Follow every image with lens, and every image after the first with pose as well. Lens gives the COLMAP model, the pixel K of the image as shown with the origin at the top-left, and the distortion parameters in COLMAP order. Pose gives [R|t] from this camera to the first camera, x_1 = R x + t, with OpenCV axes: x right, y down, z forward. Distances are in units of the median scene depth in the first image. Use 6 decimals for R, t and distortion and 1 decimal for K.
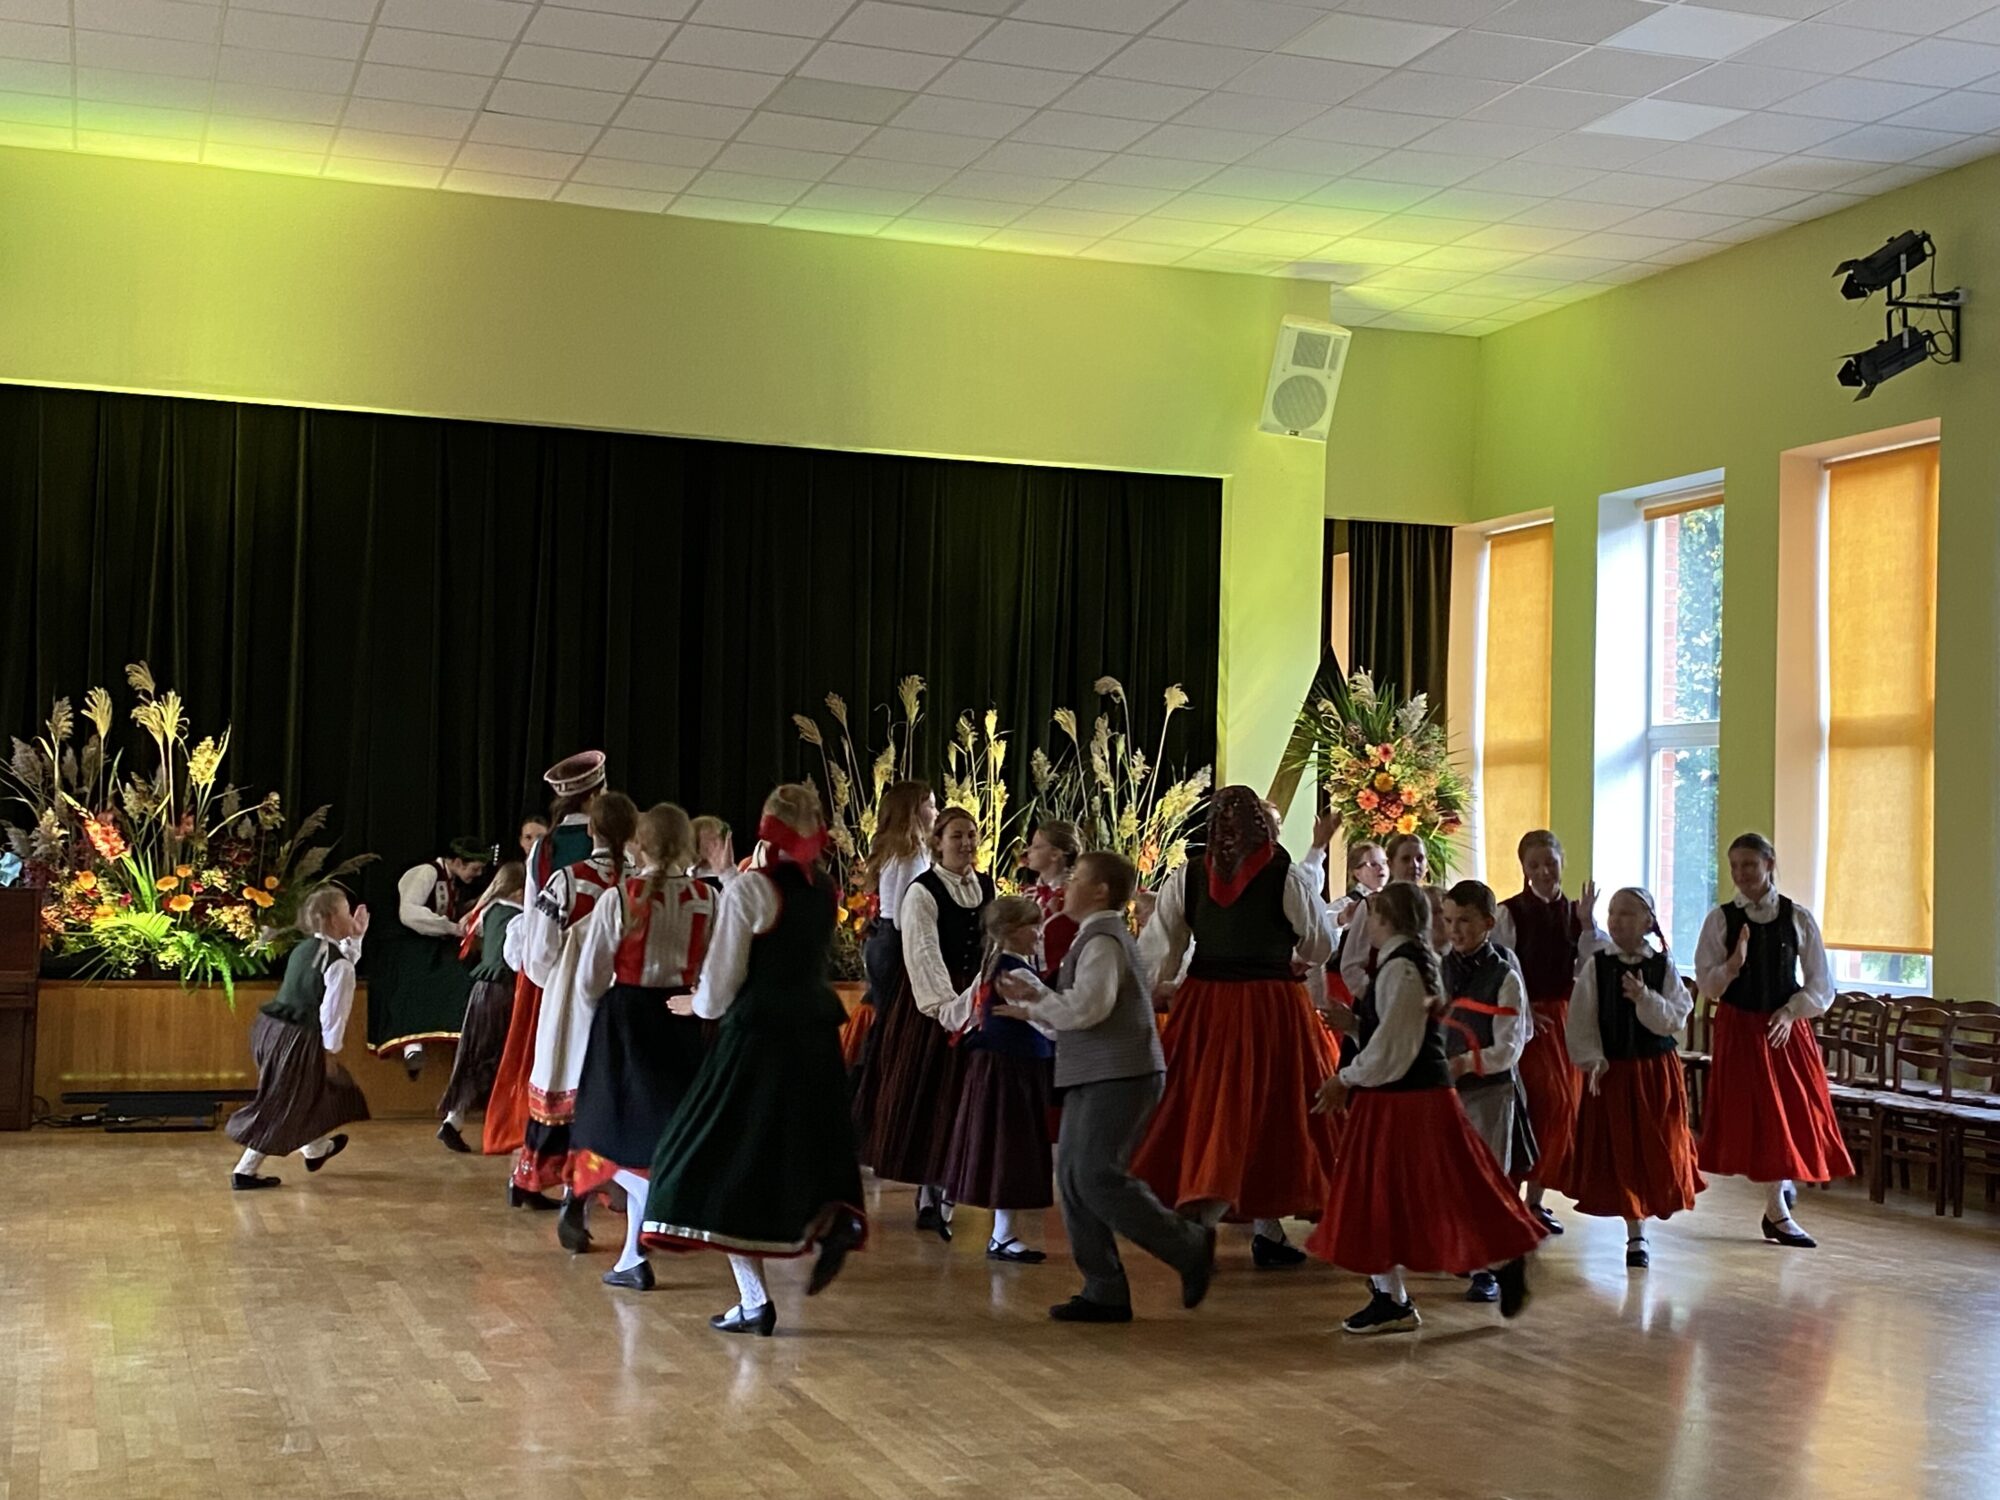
lens RADIAL K [[2693.4, 0, 1000.0], [0, 2693.4, 750.0], [0, 0, 1]] dist [0.147309, -0.459814]
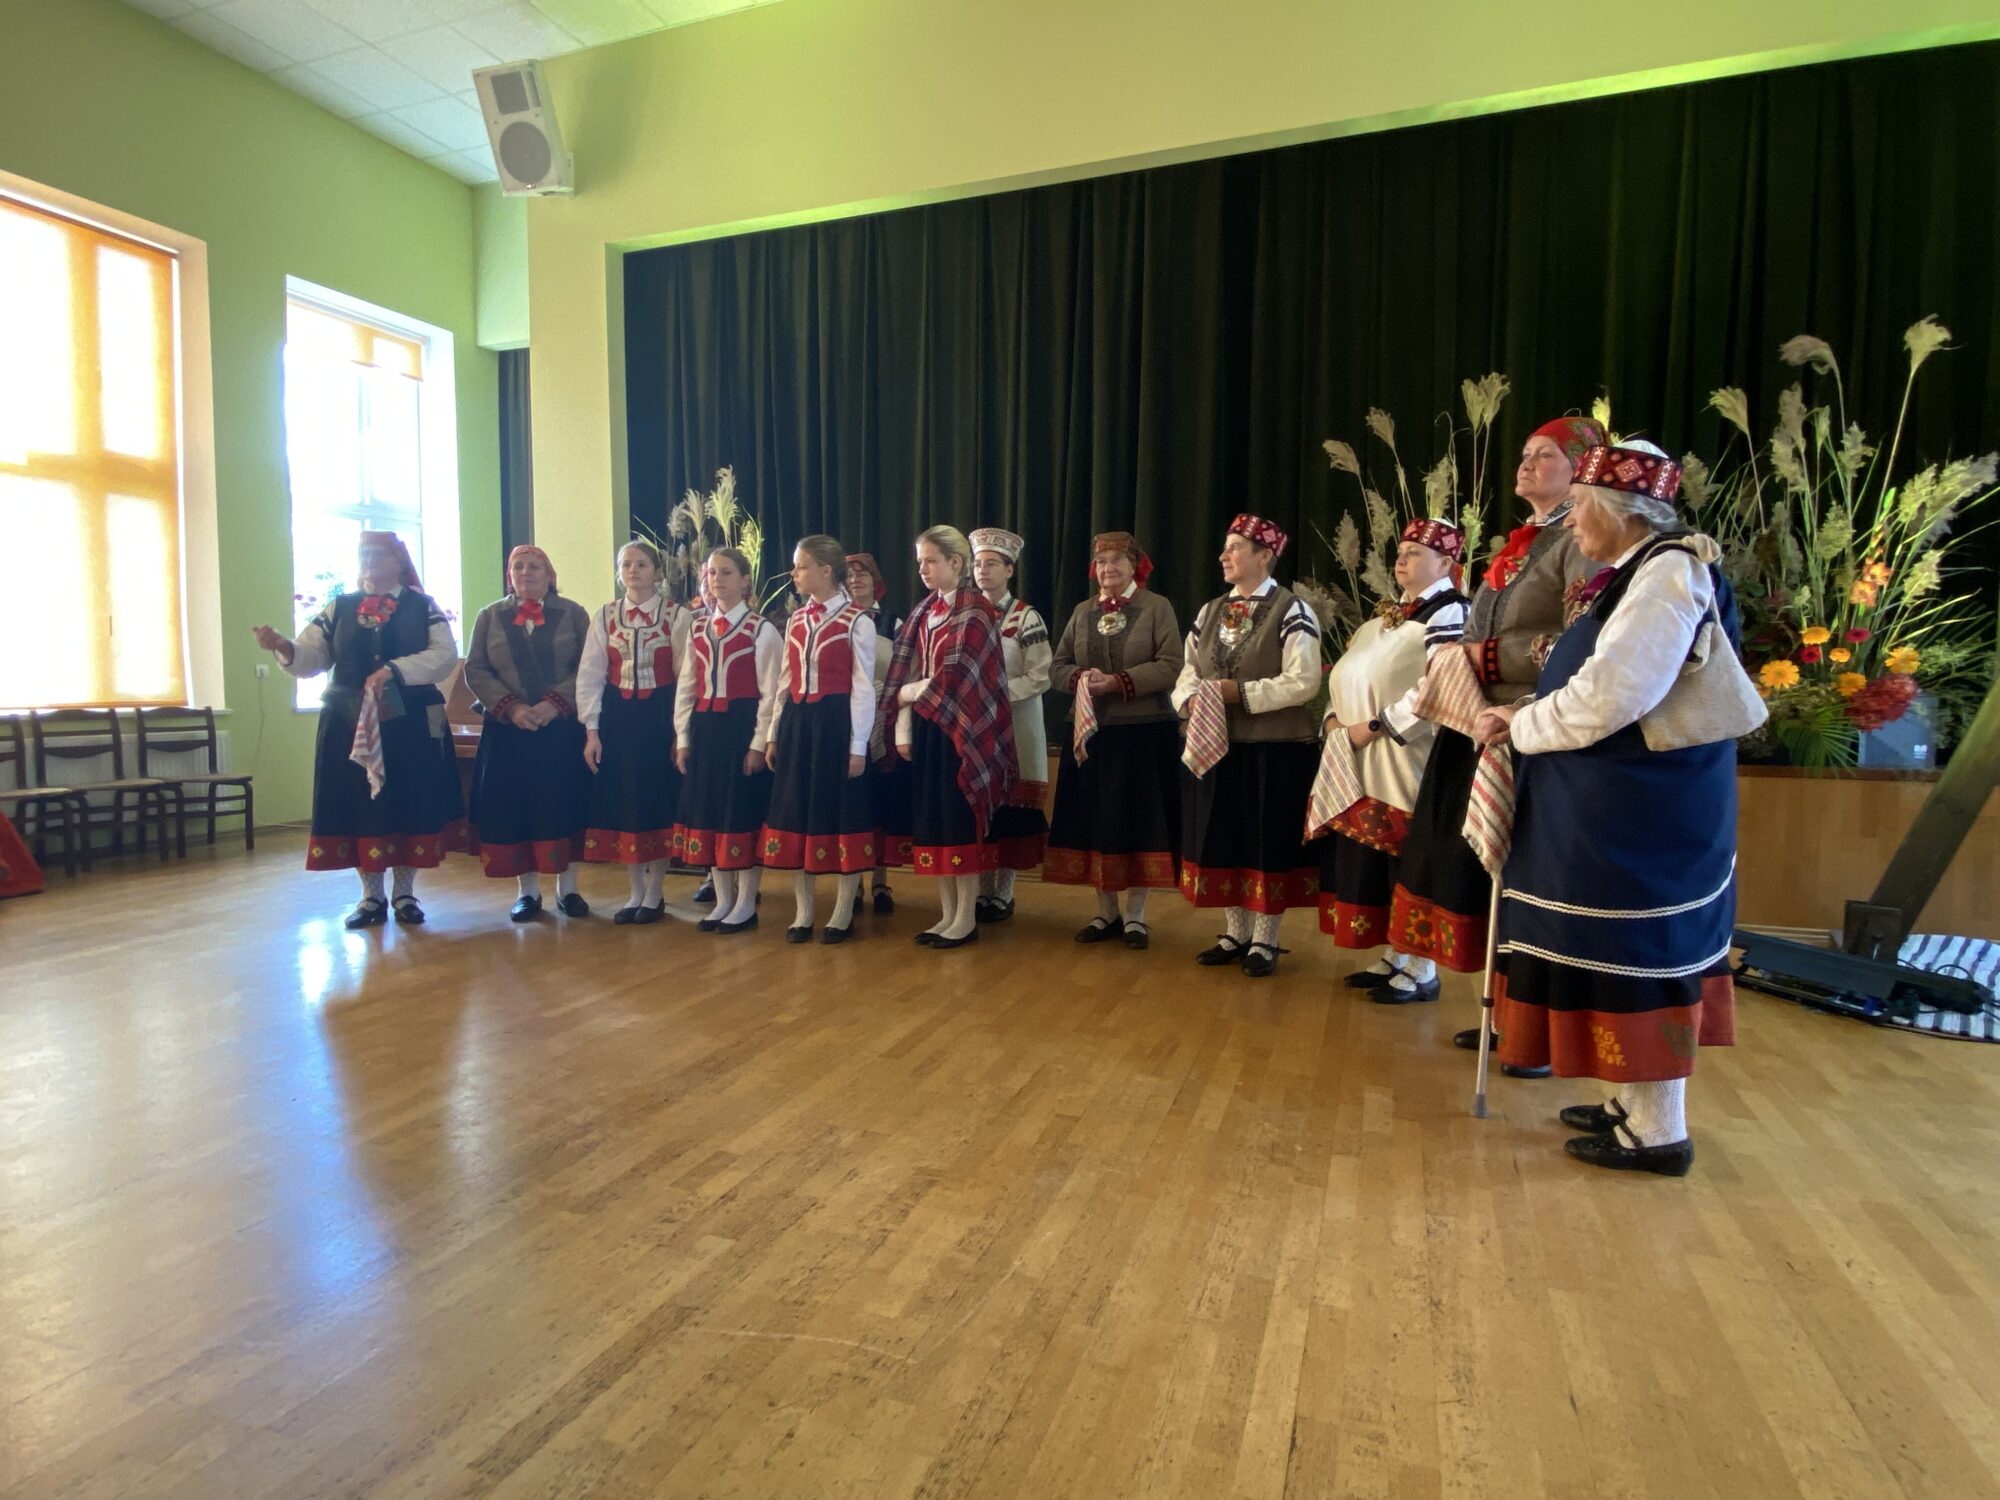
lens RADIAL K [[1053.5, 0, 1000.0], [0, 1053.5, 750.0], [0, 0, 1]] dist [-0.000627, -0.009330]
pose [[0.771258, 0.015980, -0.636322, 0.054466], [0.043584, 0.996013, 0.077839, 0.051346], [0.635029, -0.087768, 0.767487, 0.652068]]
